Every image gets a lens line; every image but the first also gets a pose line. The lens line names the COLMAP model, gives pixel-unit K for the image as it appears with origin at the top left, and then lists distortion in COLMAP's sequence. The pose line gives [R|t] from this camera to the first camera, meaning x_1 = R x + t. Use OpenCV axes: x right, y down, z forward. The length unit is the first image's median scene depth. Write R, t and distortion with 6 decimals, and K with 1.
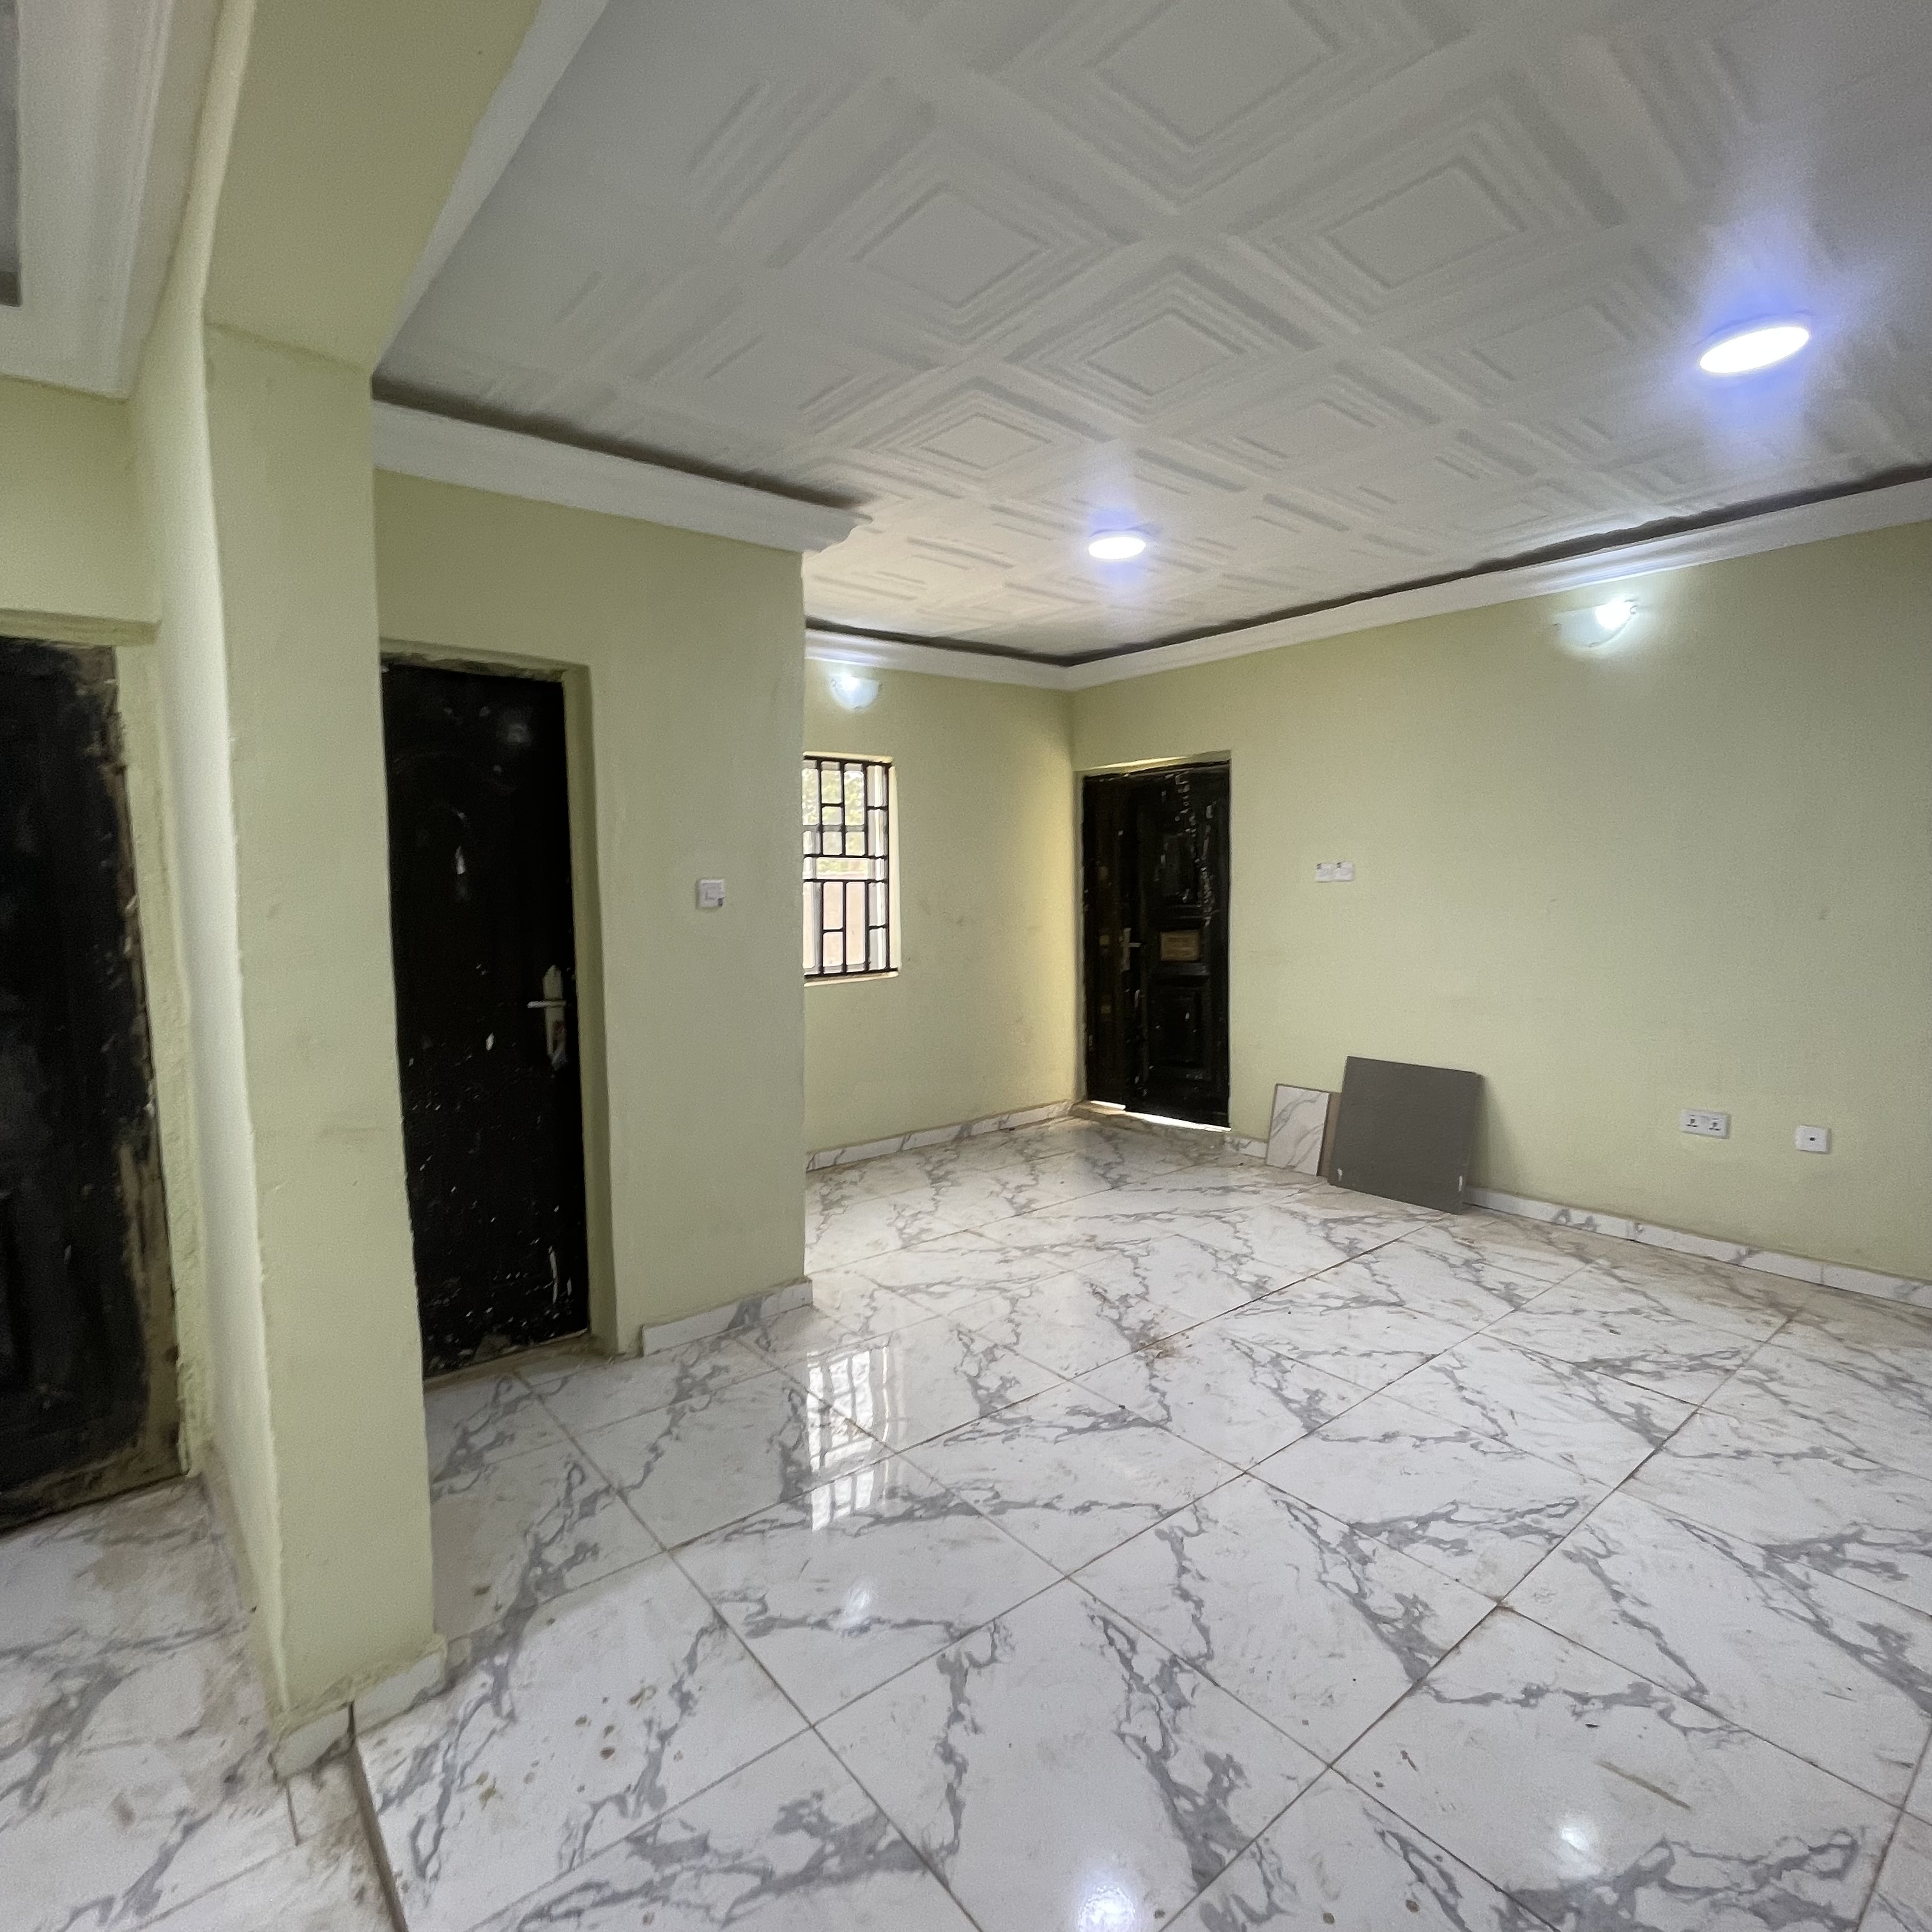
lens RADIAL K [[1041.5, 0, 968.2], [0, 1041.5, 958.5], [0, 0, 1]] dist [-0.004142, 0.002982]
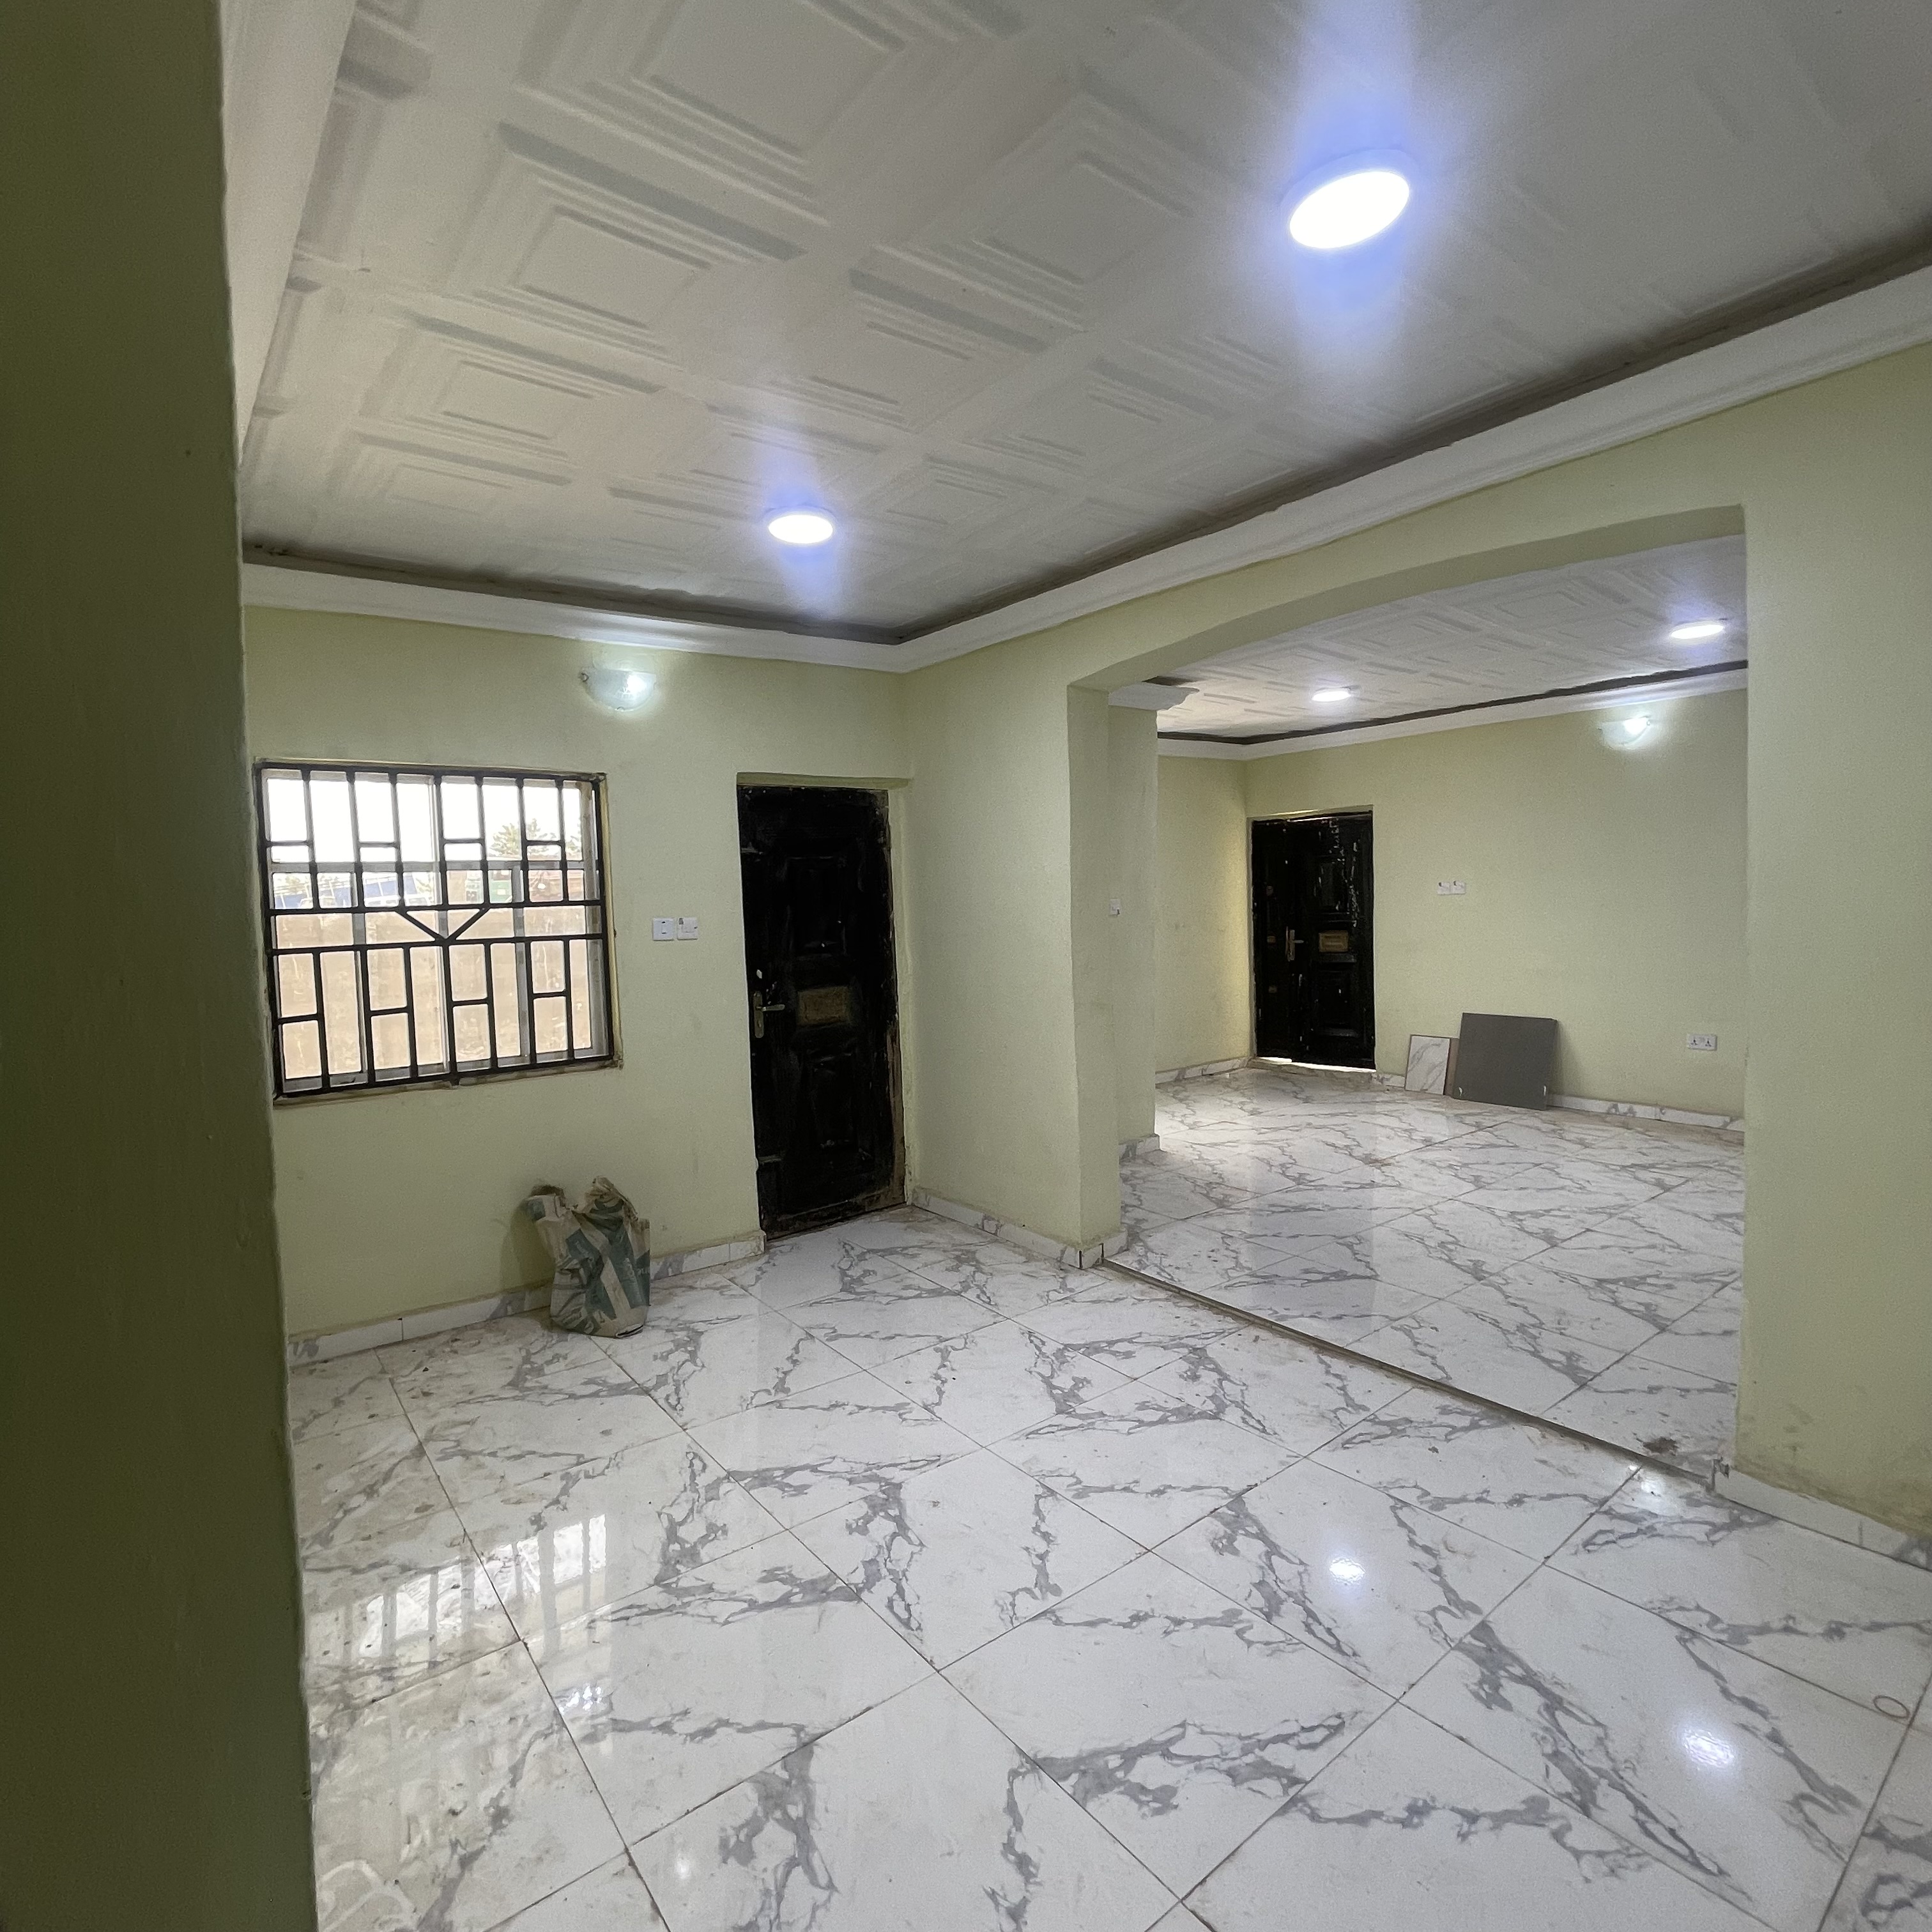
lens RADIAL K [[1041.5, 0, 970.3], [0, 1041.5, 957.5], [0, 0, 1]] dist [-0.004142, 0.002982]
pose [[0.999501, -0.013393, -0.028601, -0.469625], [0.012876, 0.999752, -0.018177, 0.055151], [0.028837, 0.017800, 0.999426, -0.806639]]
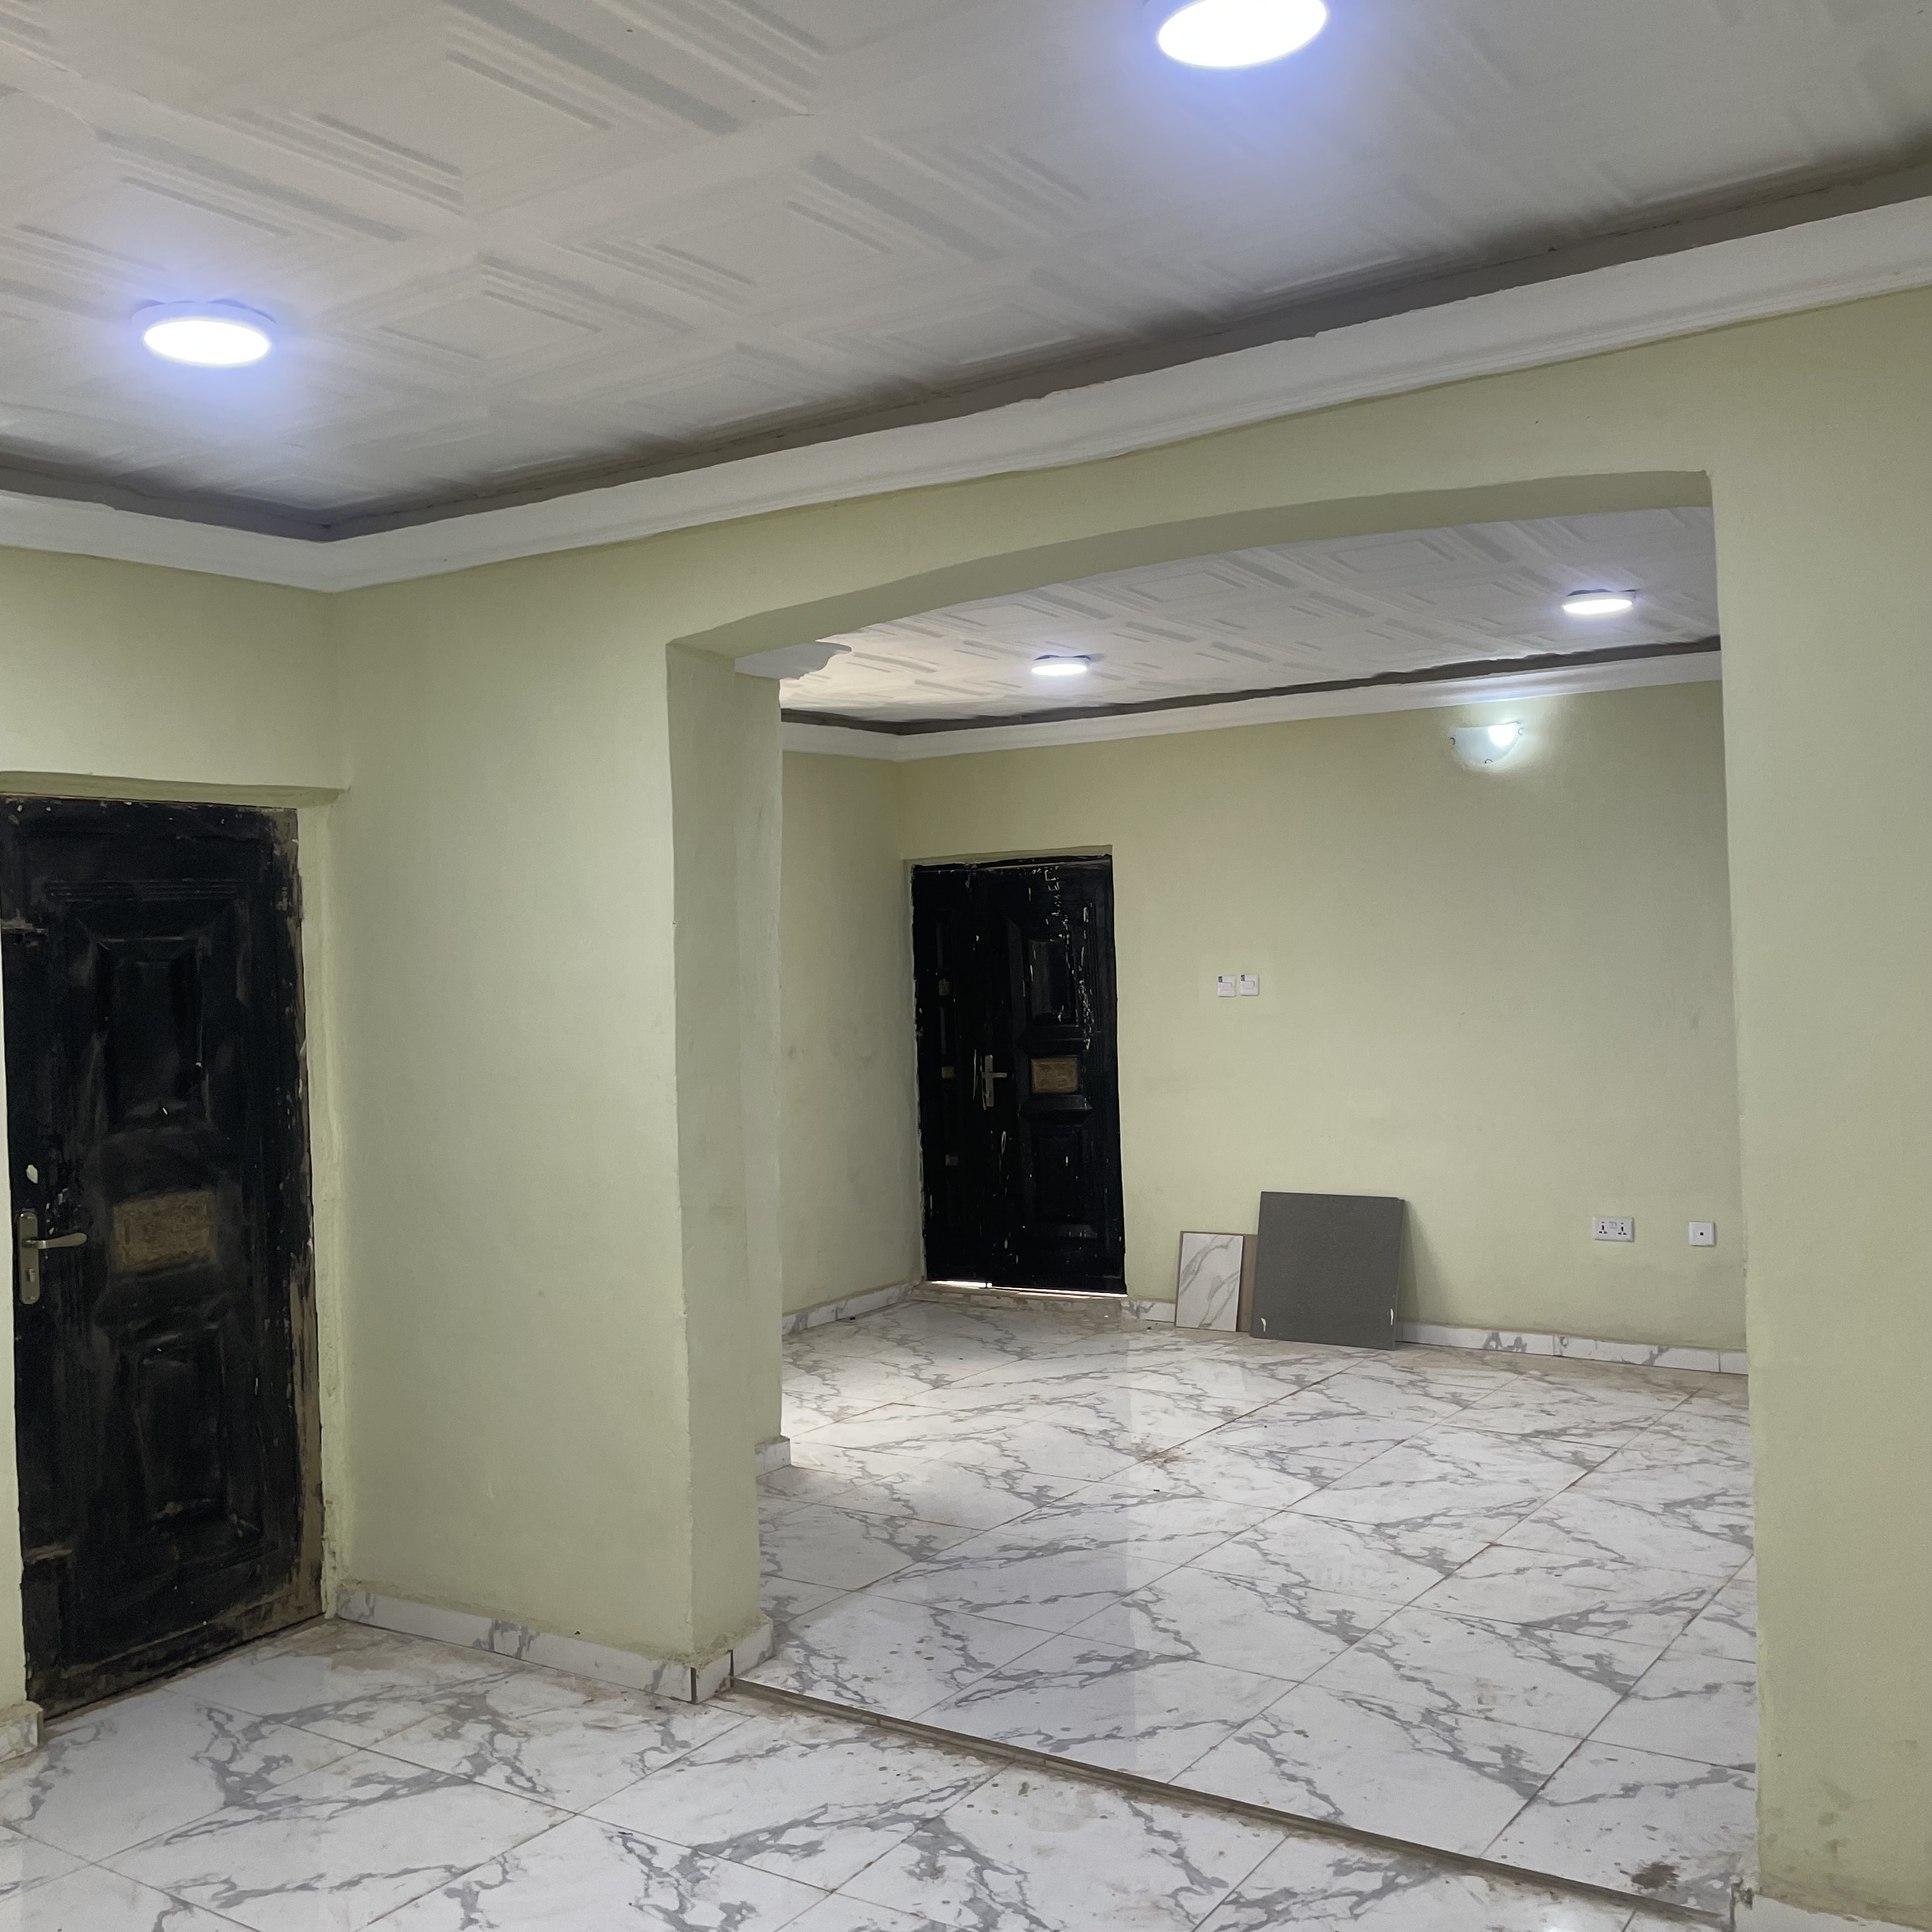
lens RADIAL K [[1956.3, 0, 966.1], [0, 1956.3, 960.6], [0, 0, 1]] dist [0.054321, 0.000000]
pose [[0.956976, -0.012516, 0.289897, -0.582842], [0.037144, 0.996134, -0.079609, 0.034328], [-0.287779, 0.086951, 0.953741, -0.872573]]
